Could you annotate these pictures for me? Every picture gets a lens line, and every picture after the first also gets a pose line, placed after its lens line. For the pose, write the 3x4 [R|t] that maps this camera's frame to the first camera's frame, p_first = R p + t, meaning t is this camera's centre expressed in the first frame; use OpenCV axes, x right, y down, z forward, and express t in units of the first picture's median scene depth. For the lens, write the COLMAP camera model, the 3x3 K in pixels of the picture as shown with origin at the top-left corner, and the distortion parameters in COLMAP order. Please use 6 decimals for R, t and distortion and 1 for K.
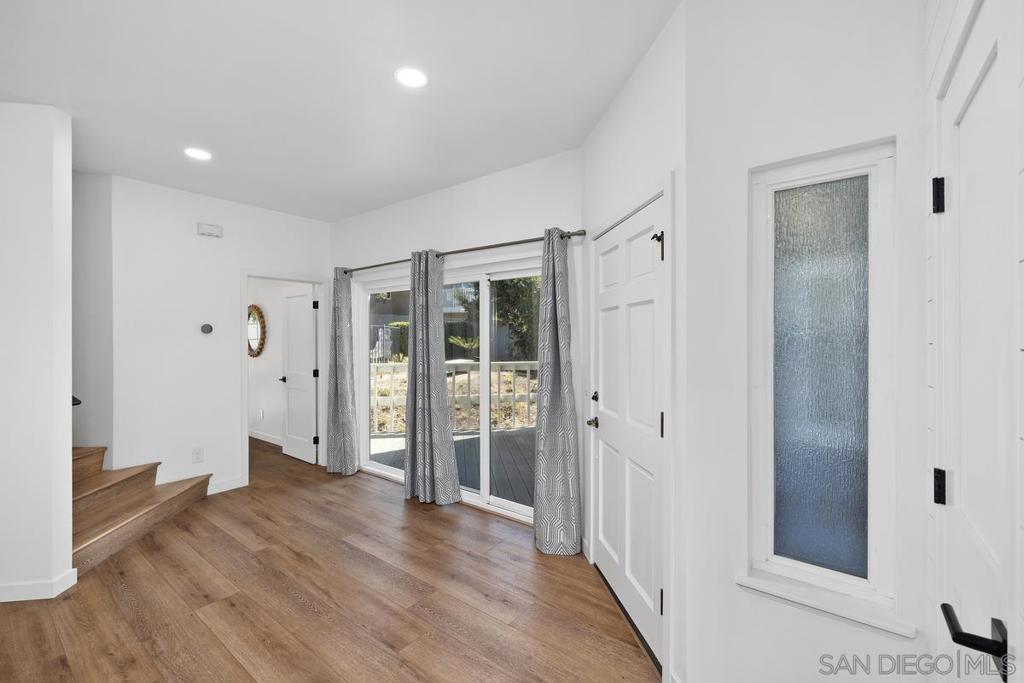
lens RADIAL K [[433.5, 0, 511.9], [0, 433.5, 341.0], [0, 0, 1]] dist [0.007956, -0.000750]
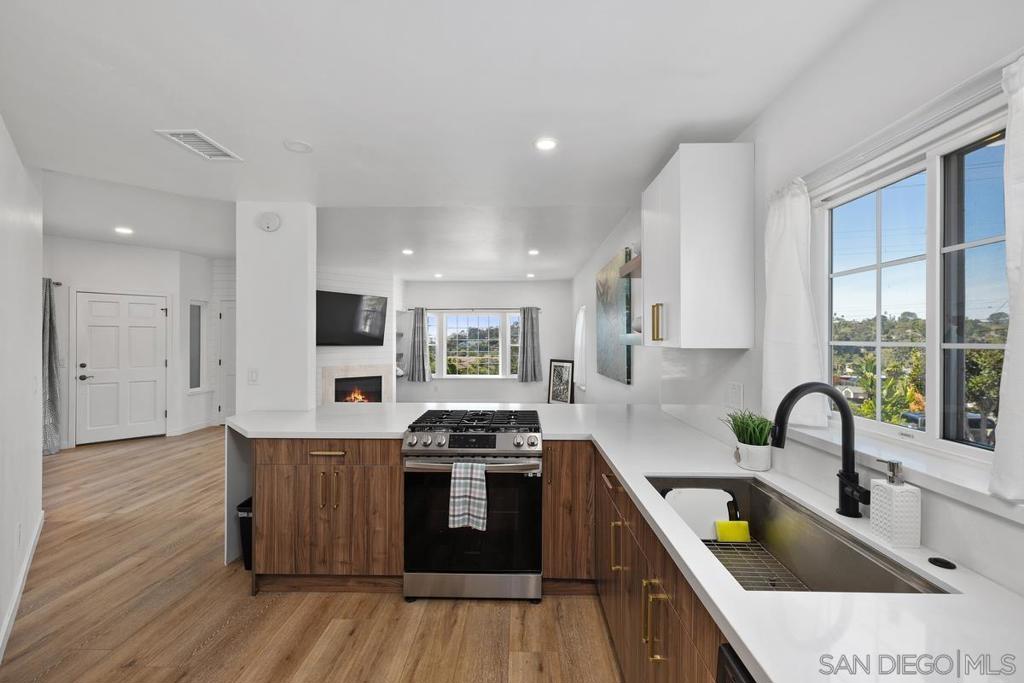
lens RADIAL K [[433.5, 0, 515.4], [0, 433.5, 338.5], [0, 0, 1]] dist [0.007956, -0.000750]
pose [[-0.601697, -0.001638, 0.798723, -2.042742], [0.003197, 0.999985, 0.004458, -0.005918], [-0.798718, 0.005236, -0.601683, 0.426932]]
